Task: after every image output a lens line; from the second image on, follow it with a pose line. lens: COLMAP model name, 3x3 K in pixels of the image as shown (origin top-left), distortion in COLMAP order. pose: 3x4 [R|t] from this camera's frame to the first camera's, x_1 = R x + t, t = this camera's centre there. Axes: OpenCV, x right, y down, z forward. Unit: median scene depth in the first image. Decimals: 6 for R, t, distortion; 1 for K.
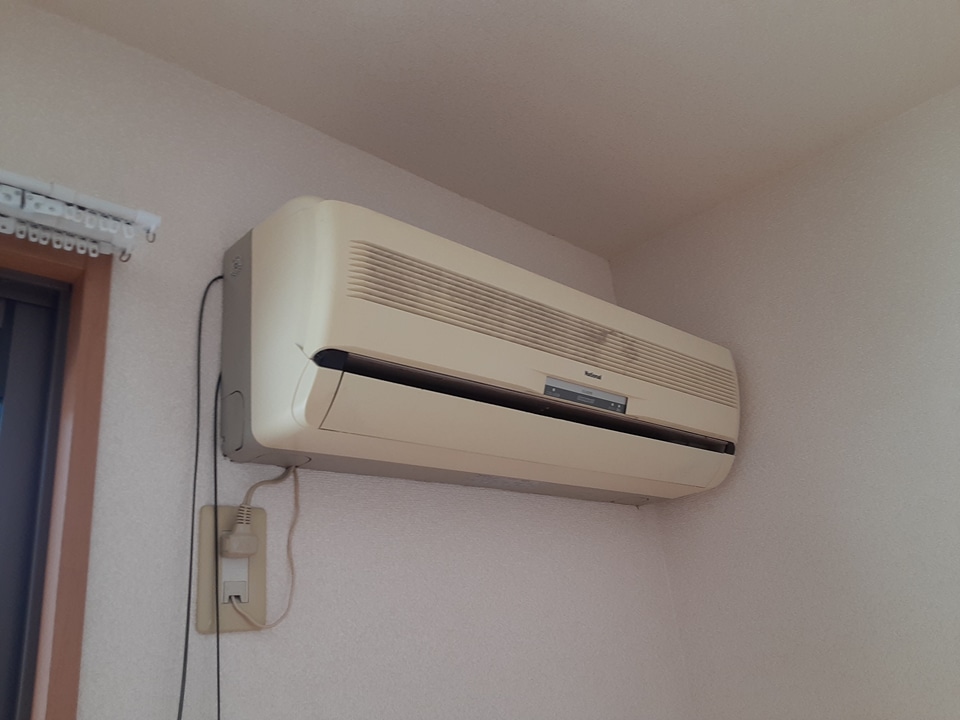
lens RADIAL K [[778.6, 0, 461.0], [0, 778.6, 364.6], [0, 0, 1]] dist [0.075481, -0.096951]
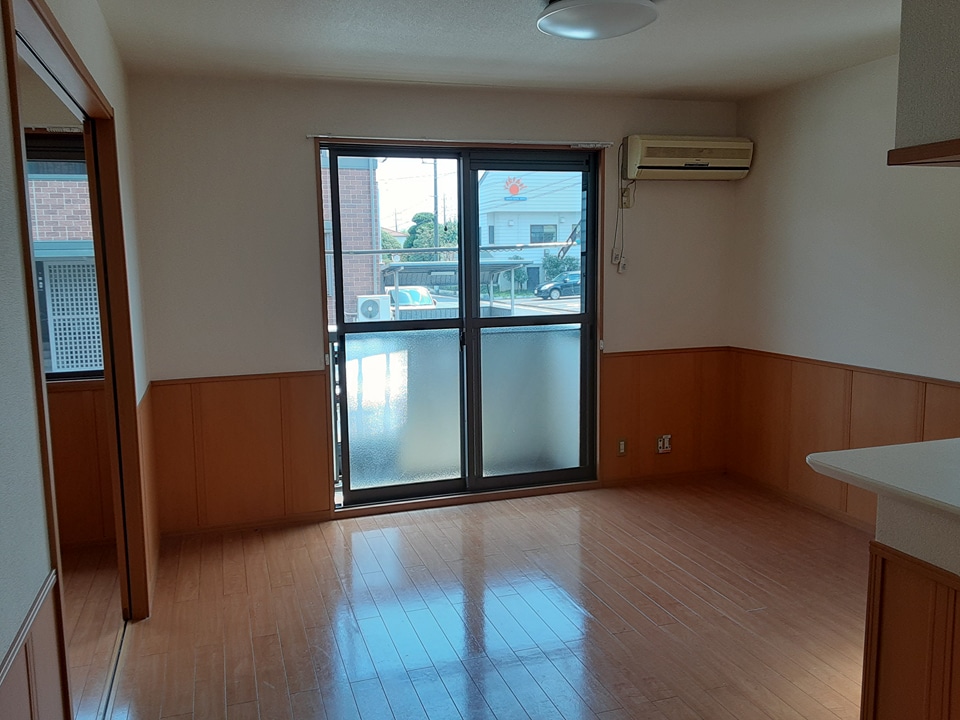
lens RADIAL K [[778.6, 0, 461.0], [0, 778.6, 364.6], [0, 0, 1]] dist [0.075481, -0.096951]
pose [[0.901700, 0.131014, -0.412034, 1.193210], [0.091779, 0.873266, 0.478522, -1.576008], [0.422508, -0.469299, 0.775400, -4.671845]]
